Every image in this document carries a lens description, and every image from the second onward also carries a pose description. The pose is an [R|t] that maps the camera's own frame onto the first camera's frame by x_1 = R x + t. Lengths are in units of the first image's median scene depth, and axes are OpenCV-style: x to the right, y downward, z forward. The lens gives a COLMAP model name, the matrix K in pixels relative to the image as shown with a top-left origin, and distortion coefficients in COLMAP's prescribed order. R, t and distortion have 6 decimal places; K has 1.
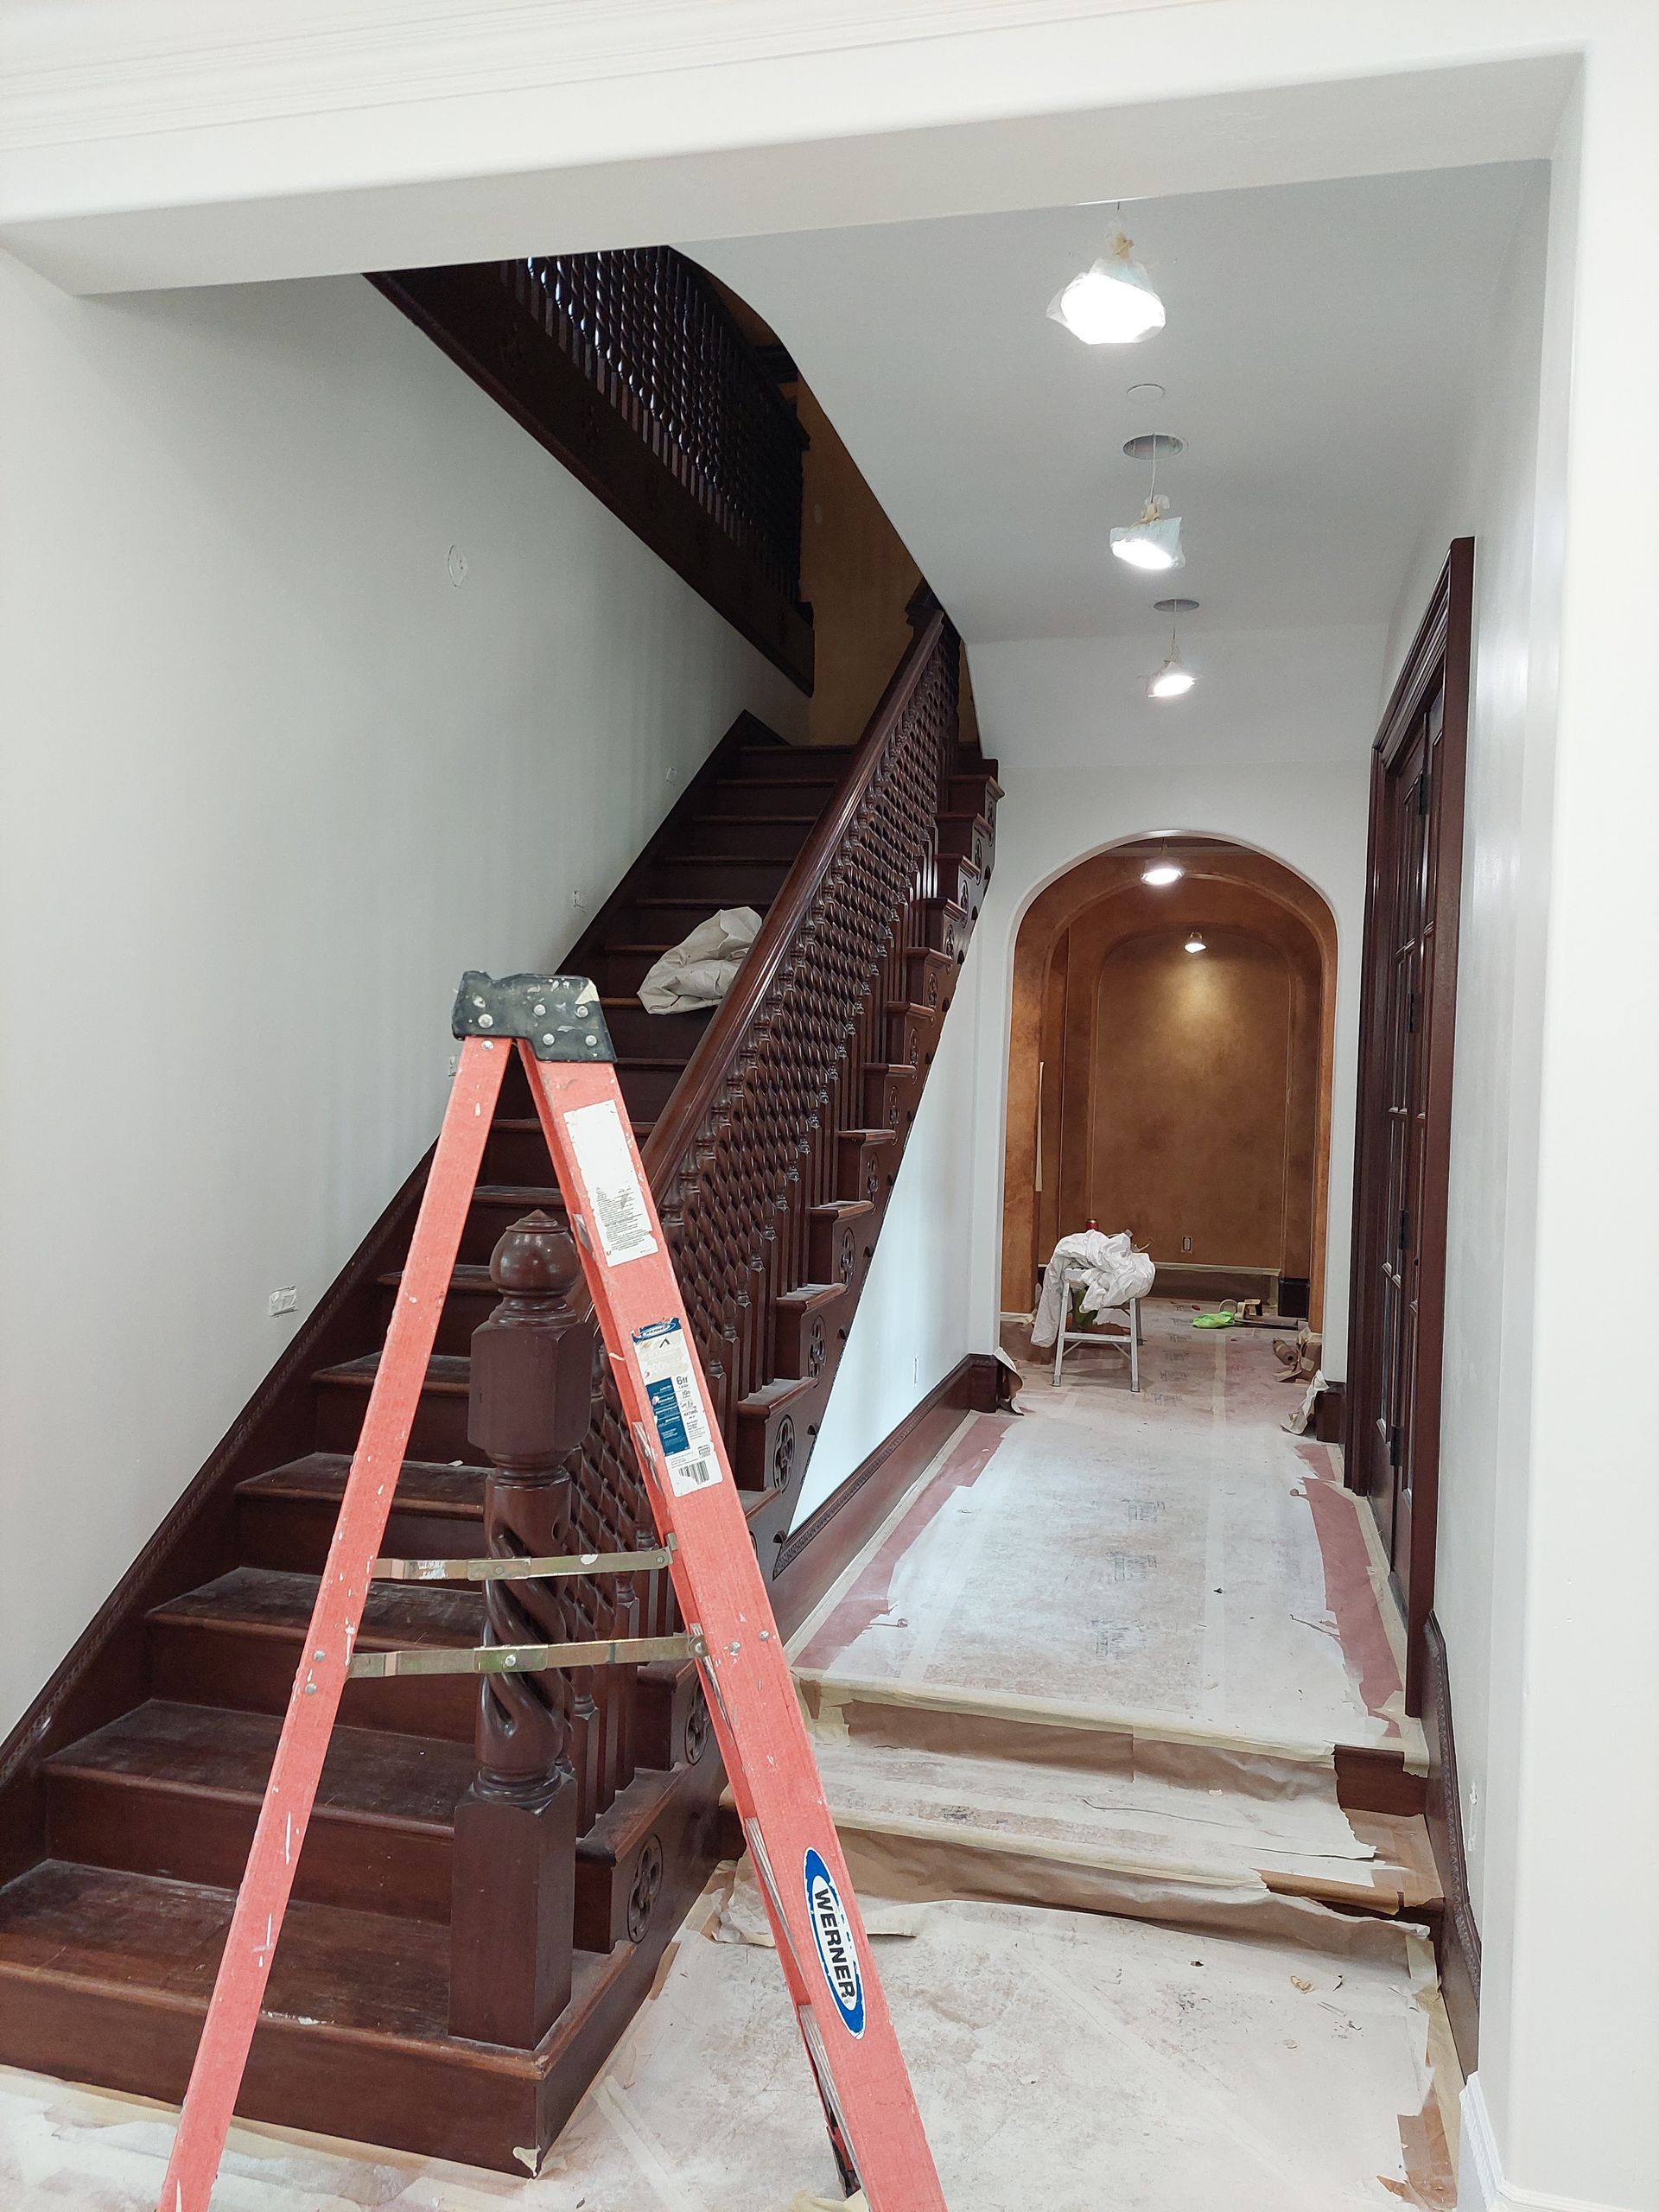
lens RADIAL K [[1610.4, 0, 824.5], [0, 1610.4, 1101.4], [0, 0, 1]] dist [0.008533, 0.000950]
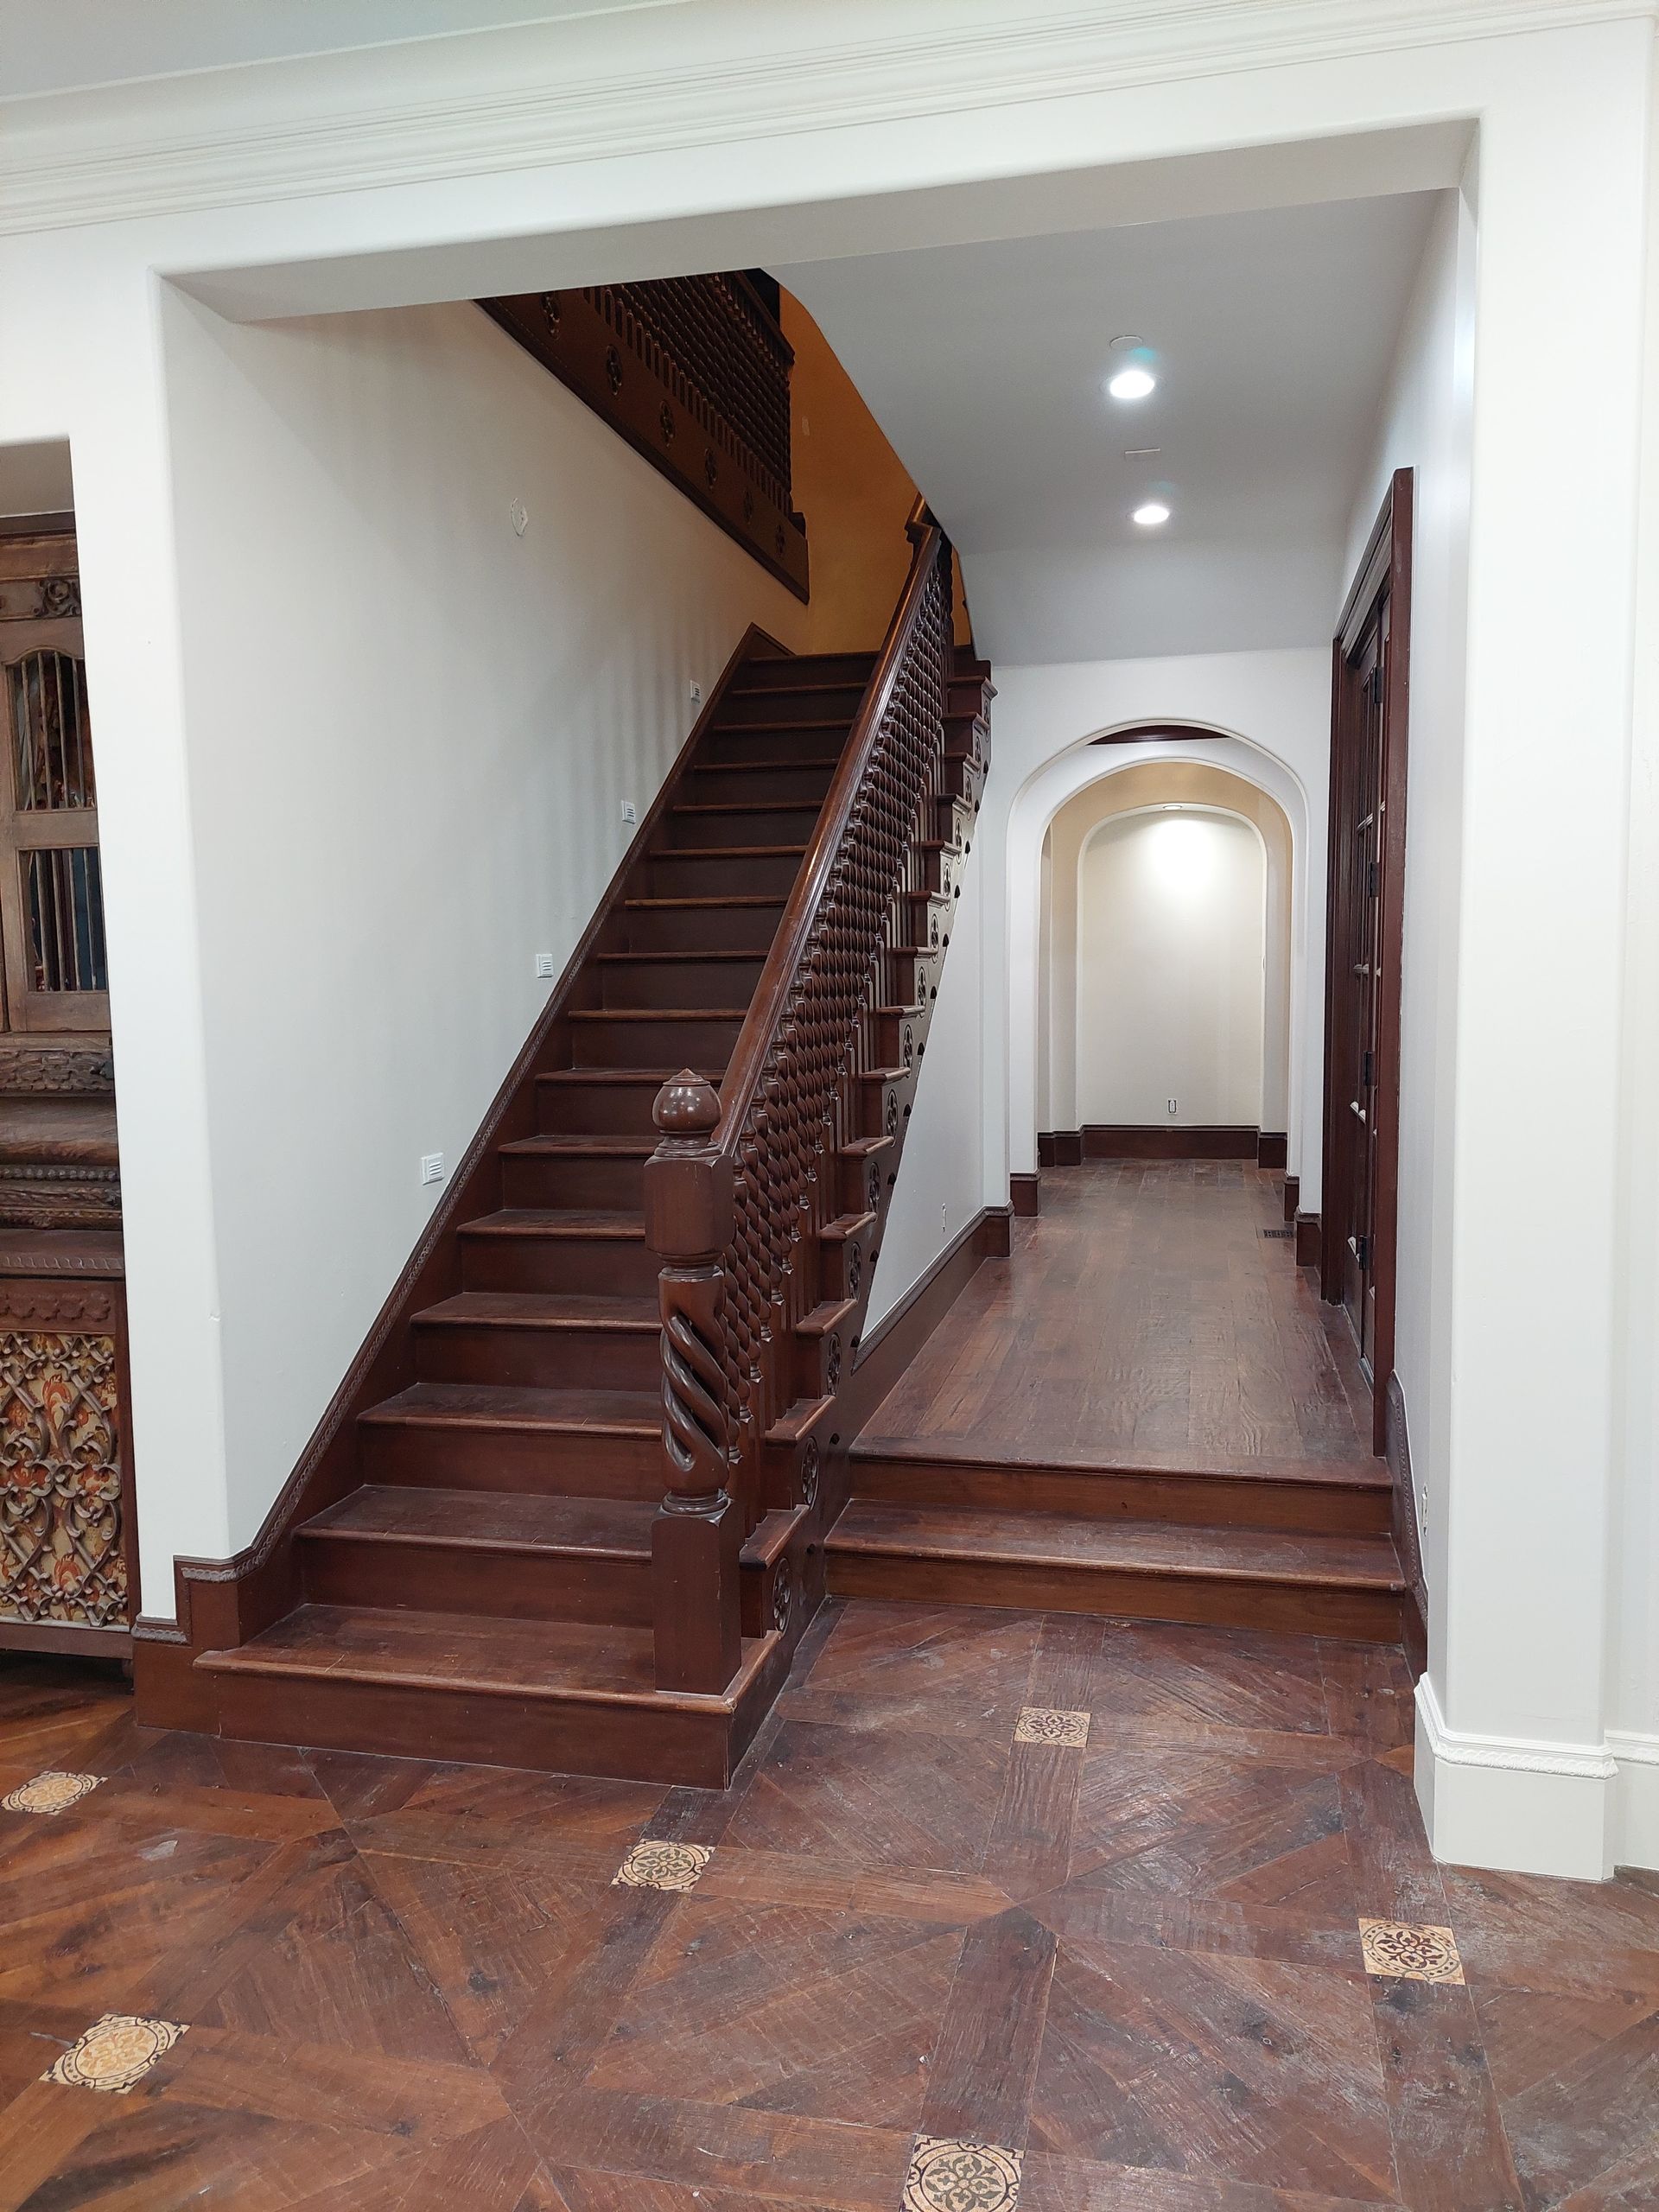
lens RADIAL K [[1610.4, 0, 835.0], [0, 1610.4, 1116.4], [0, 0, 1]] dist [0.008533, 0.000950]
pose [[0.998788, -0.045671, 0.018364, -0.048660], [0.044112, 0.995988, 0.077853, 0.006184], [-0.021846, -0.076948, 0.996796, -0.160279]]
